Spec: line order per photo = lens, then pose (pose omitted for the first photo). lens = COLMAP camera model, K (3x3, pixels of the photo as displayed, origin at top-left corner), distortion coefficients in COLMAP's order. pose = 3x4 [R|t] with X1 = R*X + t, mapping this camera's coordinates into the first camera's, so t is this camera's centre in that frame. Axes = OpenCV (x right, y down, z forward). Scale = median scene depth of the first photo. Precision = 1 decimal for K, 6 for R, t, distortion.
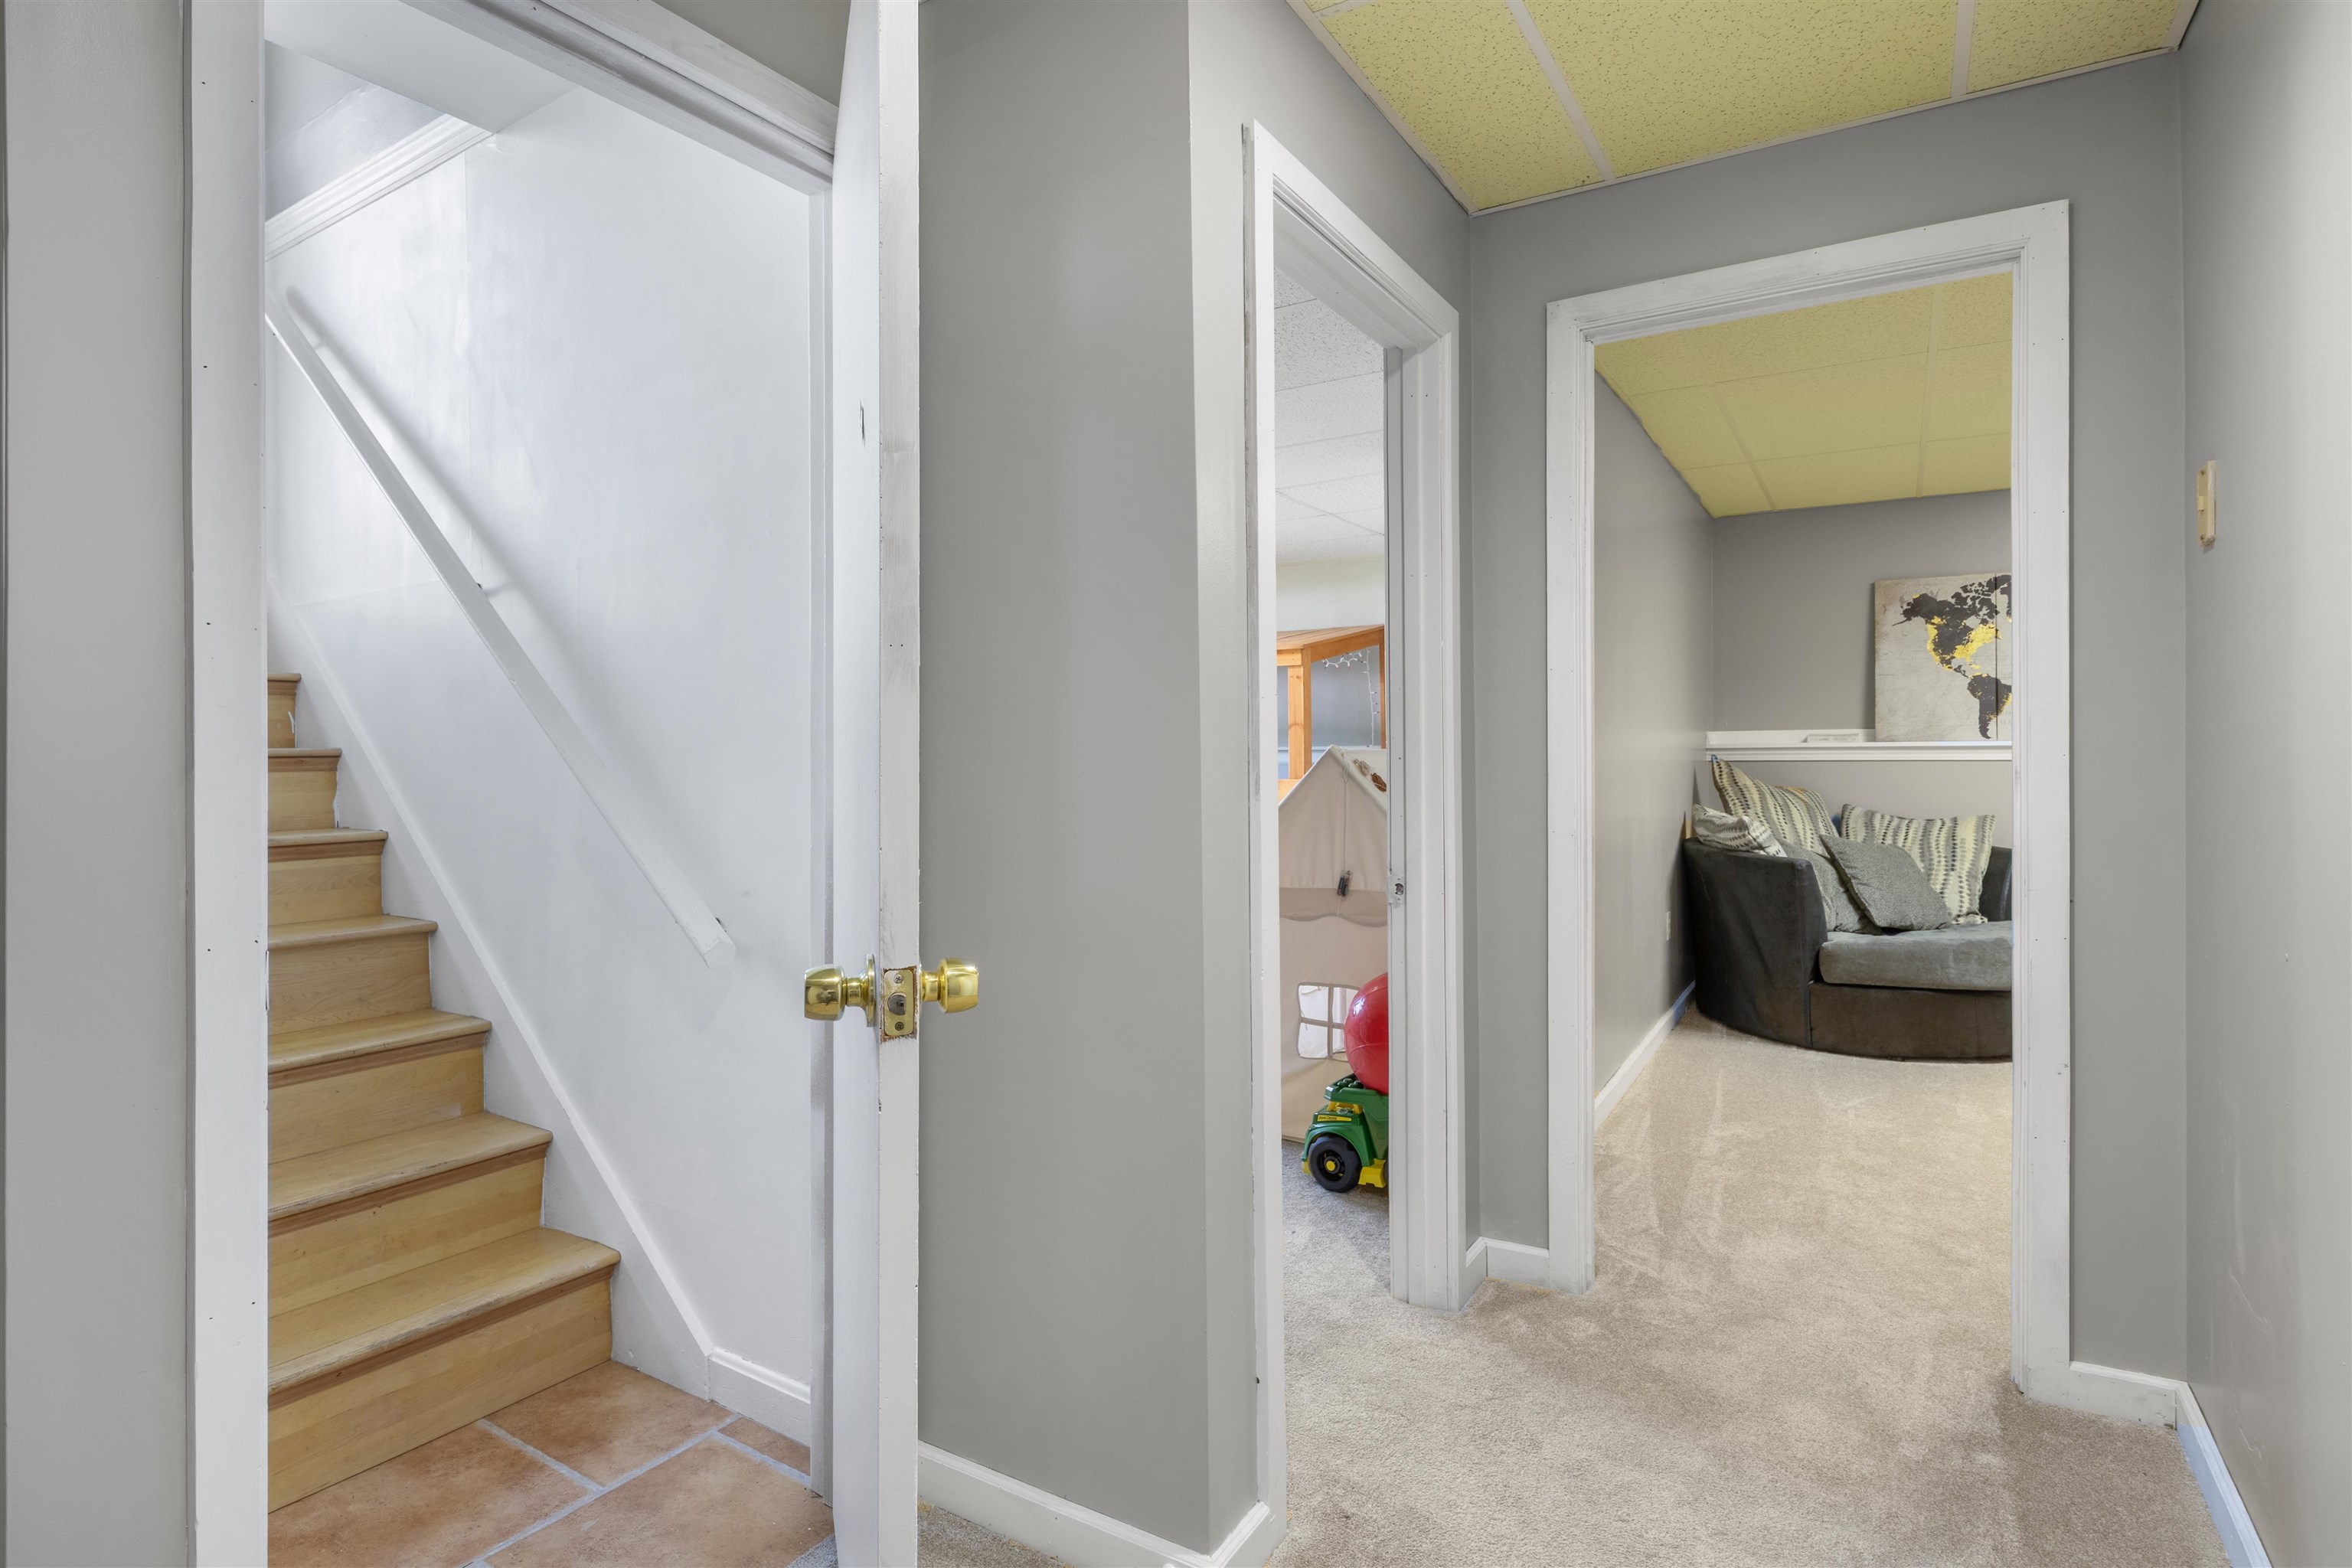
lens RADIAL K [[1189.2, 0, 1173.2], [0, 1189.2, 768.7], [0, 0, 1]] dist [-0.020592, 0.007054]
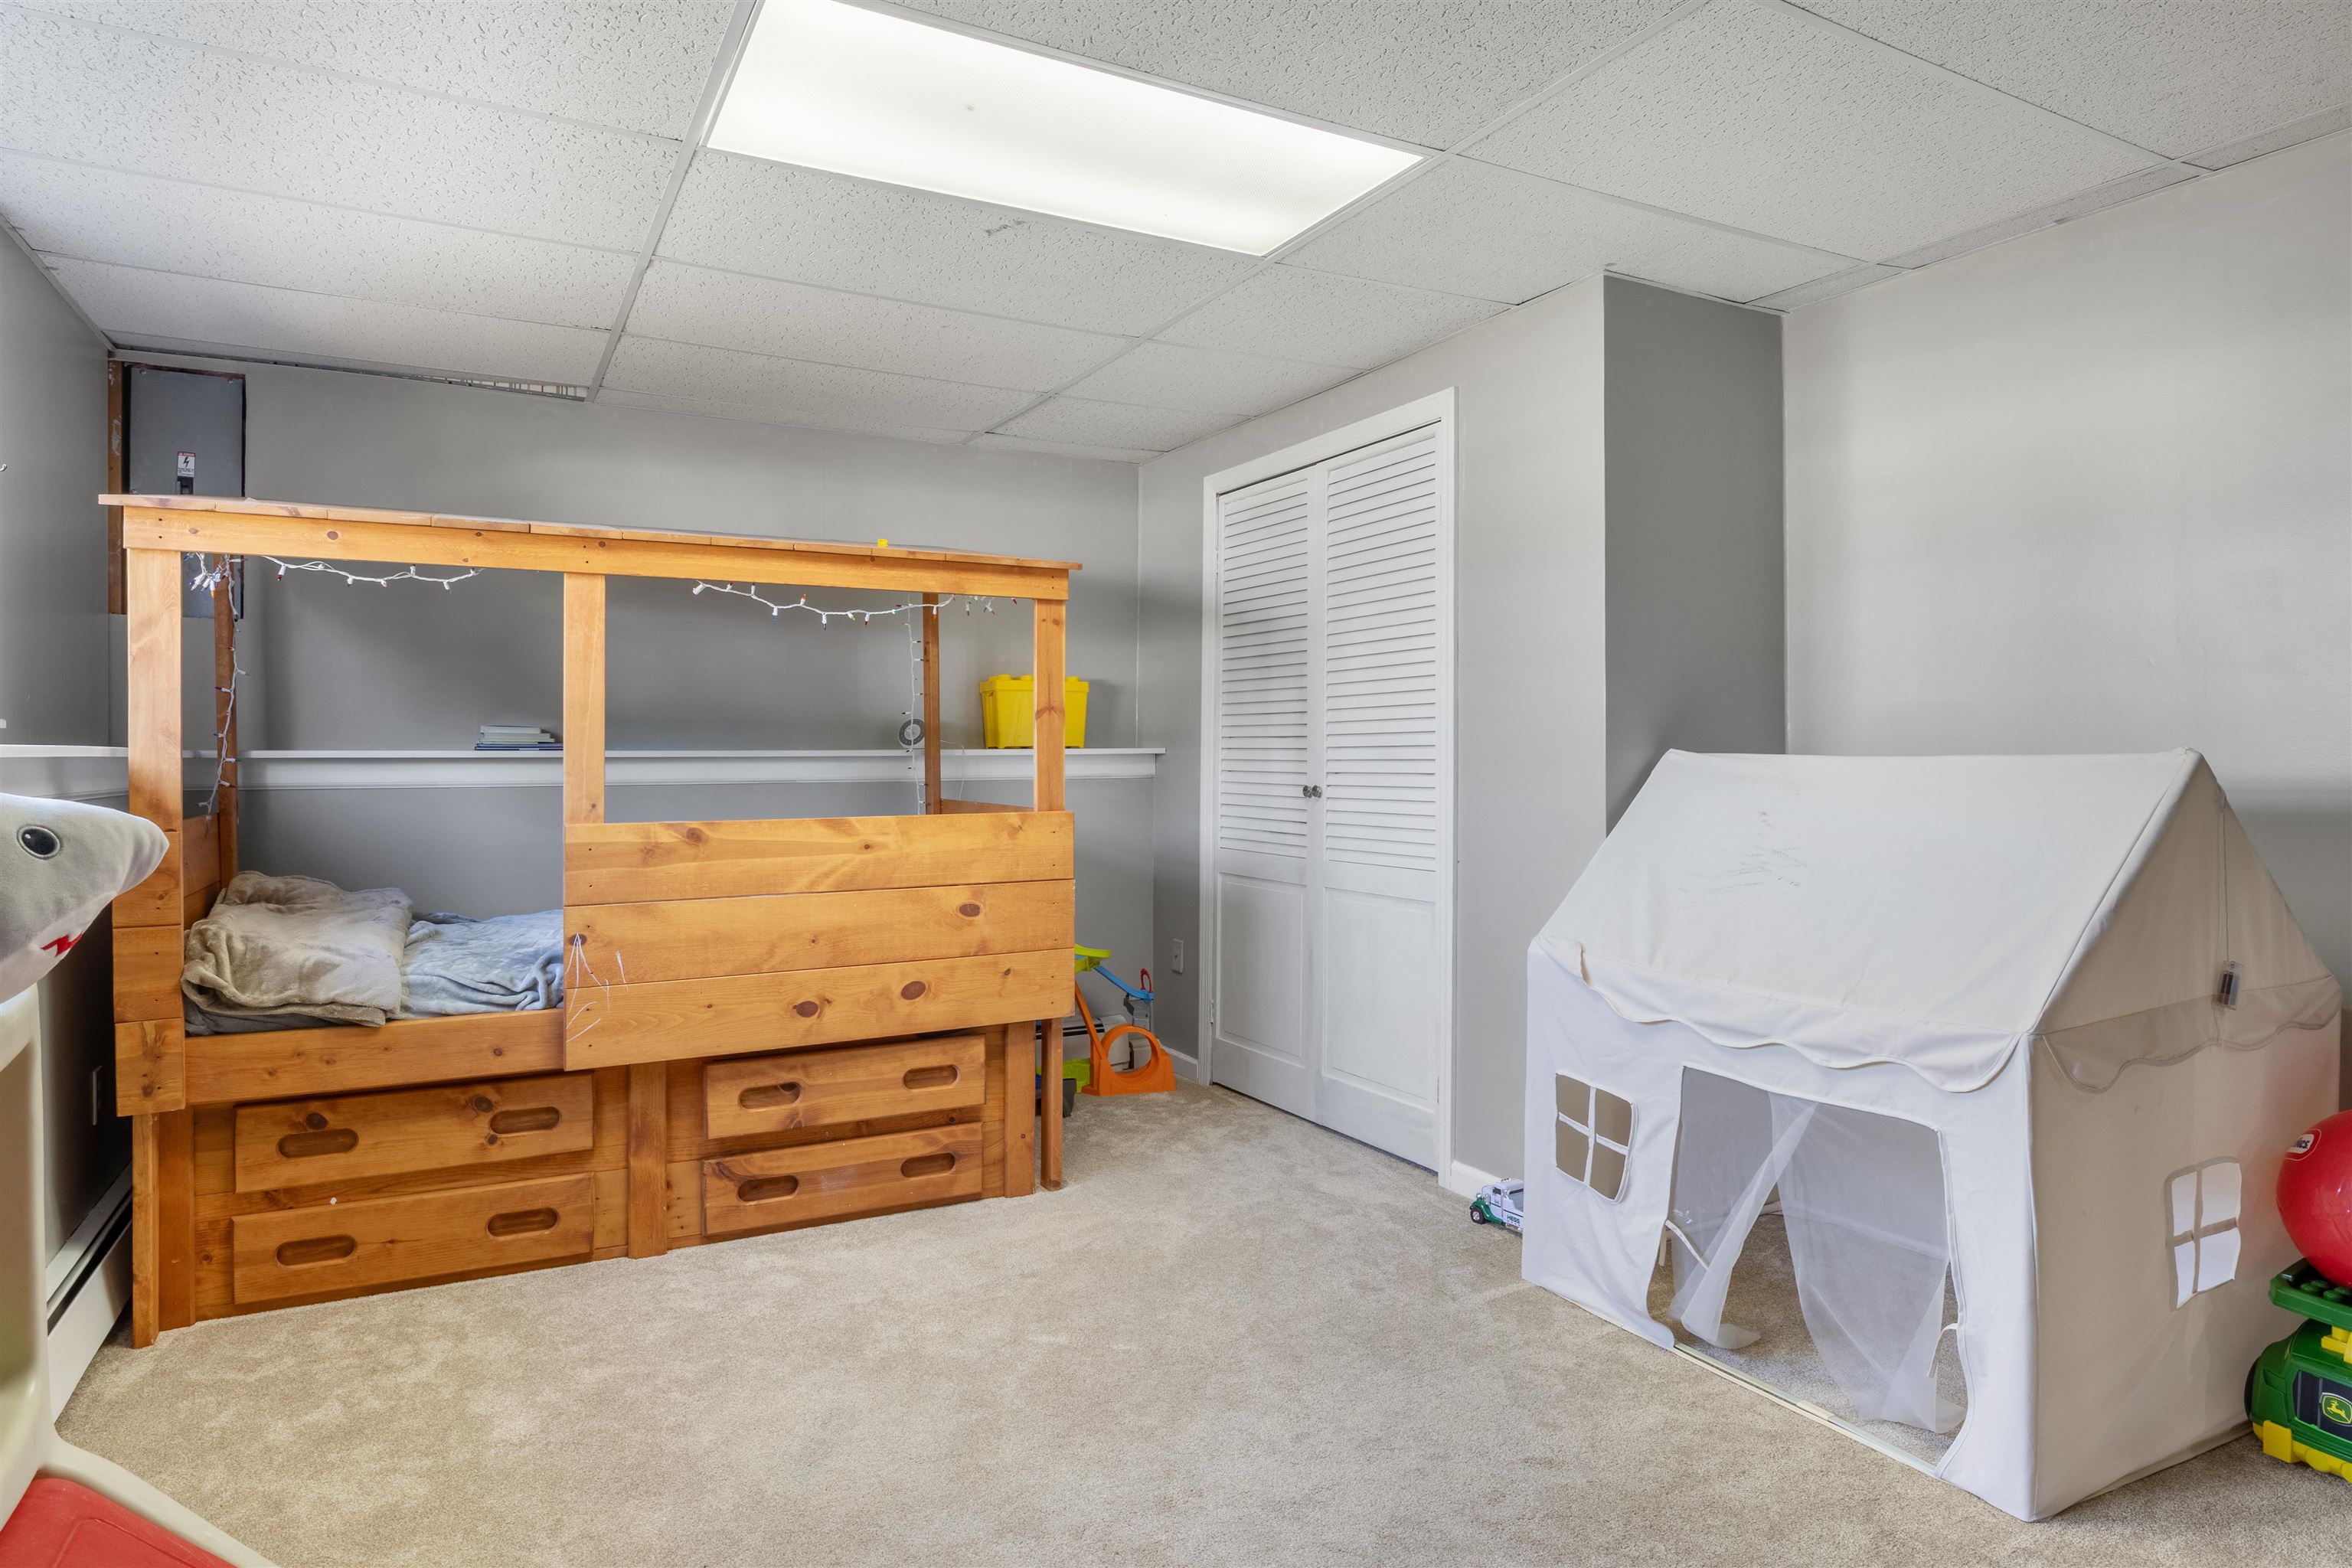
lens RADIAL K [[1330.9, 0, 1151.9], [0, 1330.9, 753.4], [0, 0, 1]] dist [-0.009945, -0.002332]
pose [[0.496969, 0.008073, 0.867731, -0.399333], [0.011598, 0.999806, -0.015944, -0.007180], [-0.867691, 0.017987, 0.496779, 0.664164]]
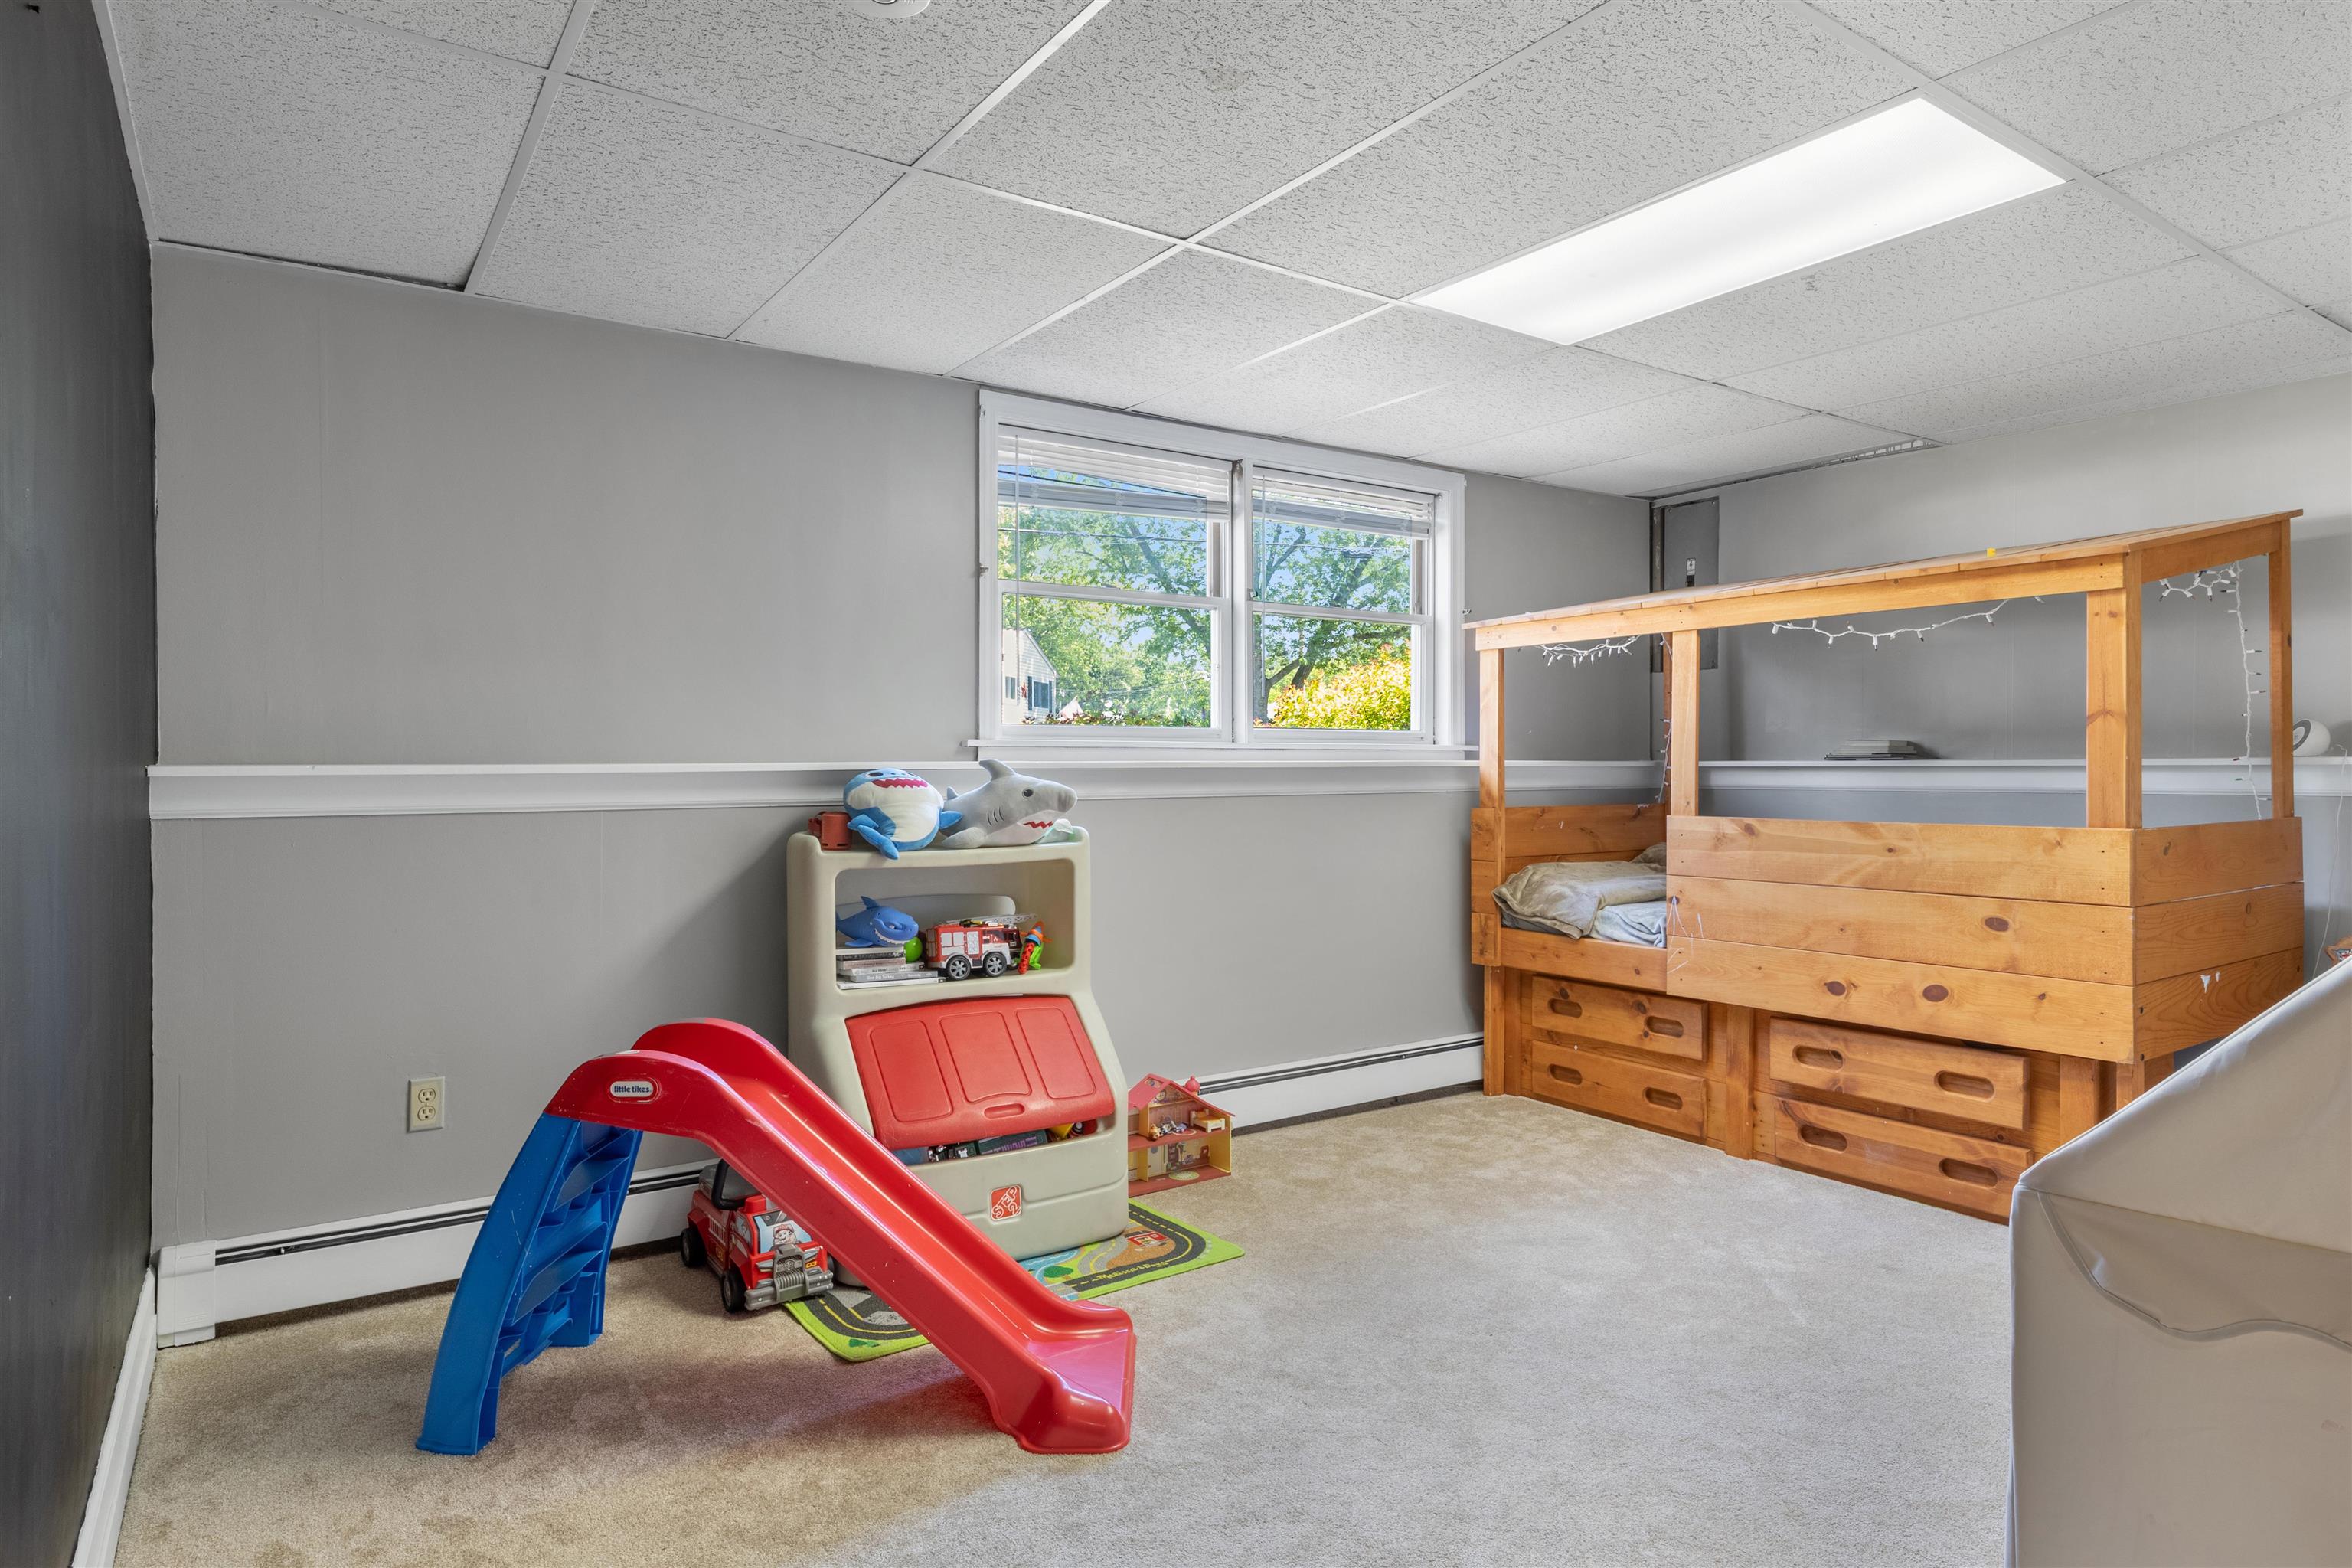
lens RADIAL K [[1330.9, 0, 1175.6], [0, 1330.9, 778.4], [0, 0, 1]] dist [-0.009945, -0.002332]
pose [[0.918836, 0.008063, -0.394556, -0.031099], [-0.009661, 0.999951, -0.002066, -0.006397], [0.394520, 0.005710, 0.918870, 0.364373]]
